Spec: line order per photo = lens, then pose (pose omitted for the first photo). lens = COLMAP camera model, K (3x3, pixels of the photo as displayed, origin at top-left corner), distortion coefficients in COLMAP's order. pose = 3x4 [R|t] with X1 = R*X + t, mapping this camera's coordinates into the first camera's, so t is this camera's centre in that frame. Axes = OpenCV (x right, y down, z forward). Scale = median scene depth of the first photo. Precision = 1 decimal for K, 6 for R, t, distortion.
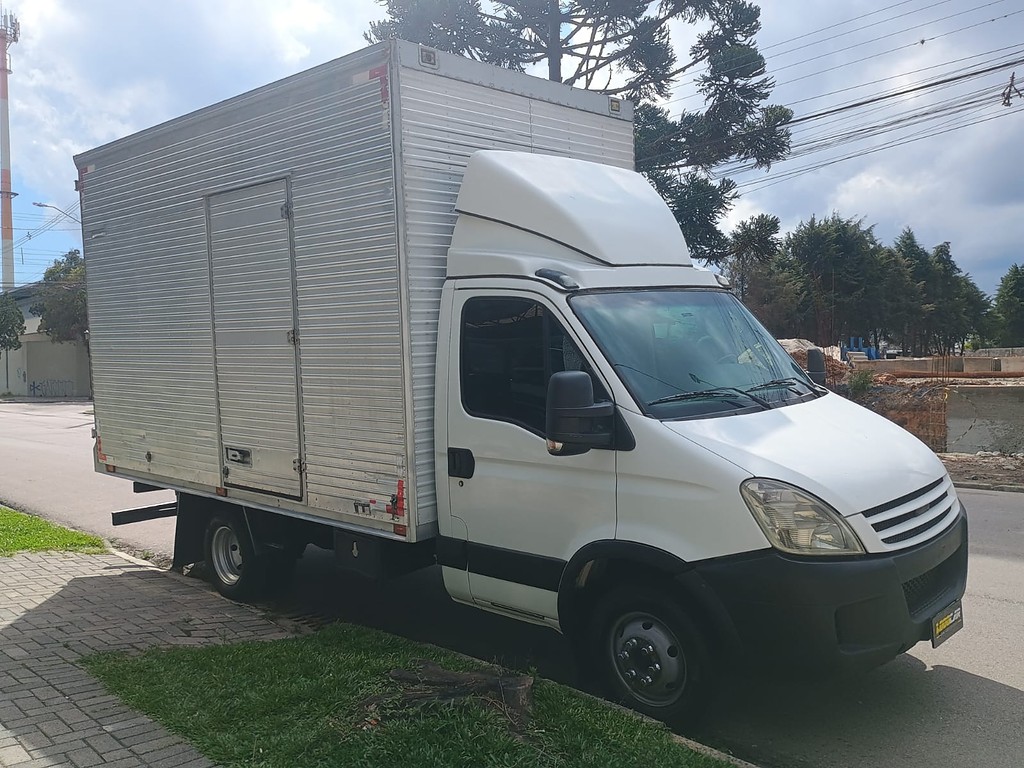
lens RADIAL K [[906.0, 0, 512.9], [0, 906.0, 392.1], [0, 0, 1]] dist [0.056892, -0.071262]
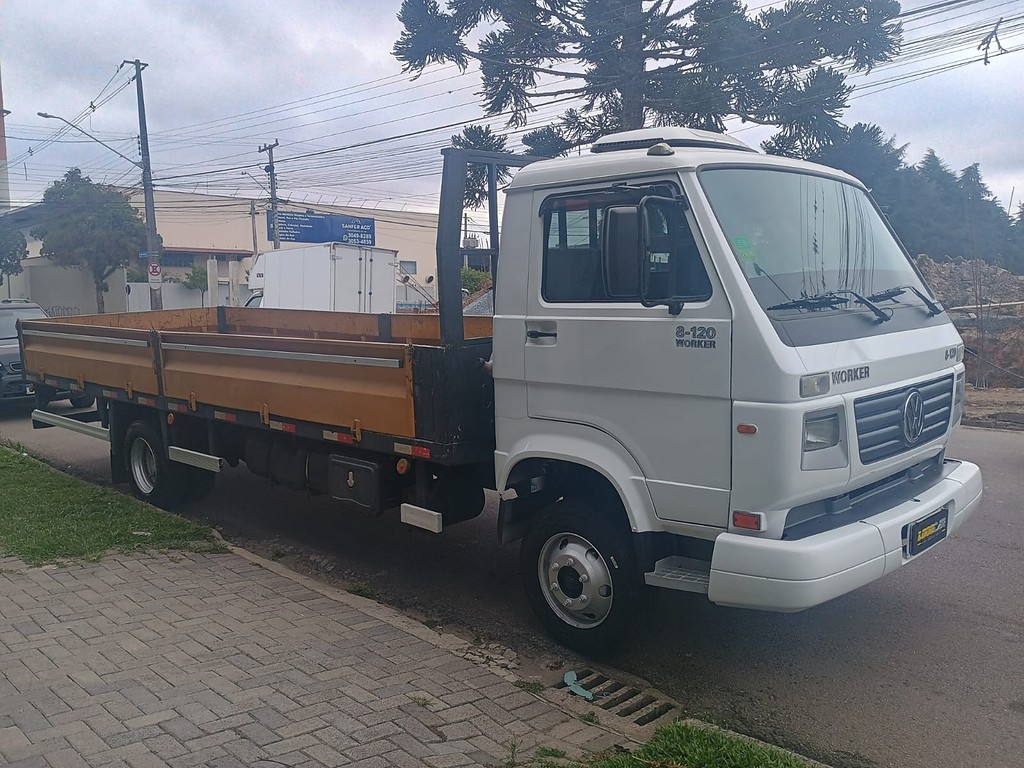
lens RADIAL K [[906.0, 0, 512.2], [0, 906.0, 377.2], [0, 0, 1]] dist [0.056892, -0.071262]
pose [[0.999965, 0.001975, 0.008149, -0.086117], [-0.002482, 0.998036, 0.062601, -0.003879], [-0.008010, -0.062619, 0.998005, 0.109626]]
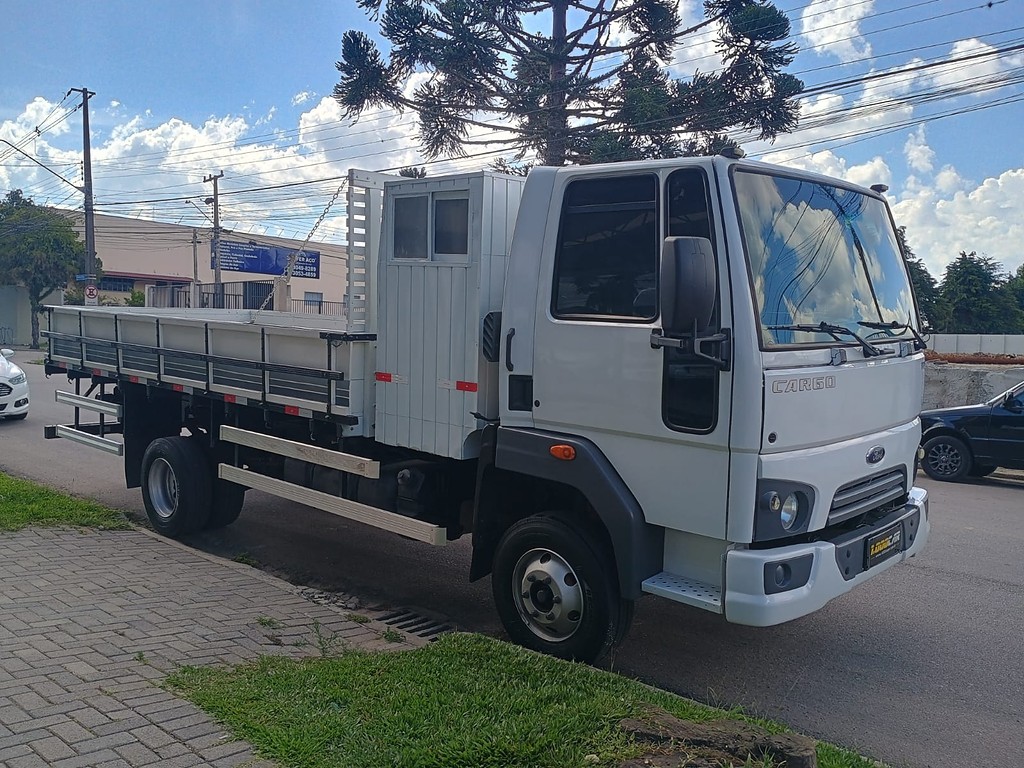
lens RADIAL K [[906.0, 0, 512.0], [0, 906.0, 389.1], [0, 0, 1]] dist [0.056892, -0.071262]
pose [[0.997081, 0.038589, 0.065878, -0.057087], [-0.040644, 0.998719, 0.030139, 0.001880], [-0.064630, -0.032728, 0.997372, 0.049687]]
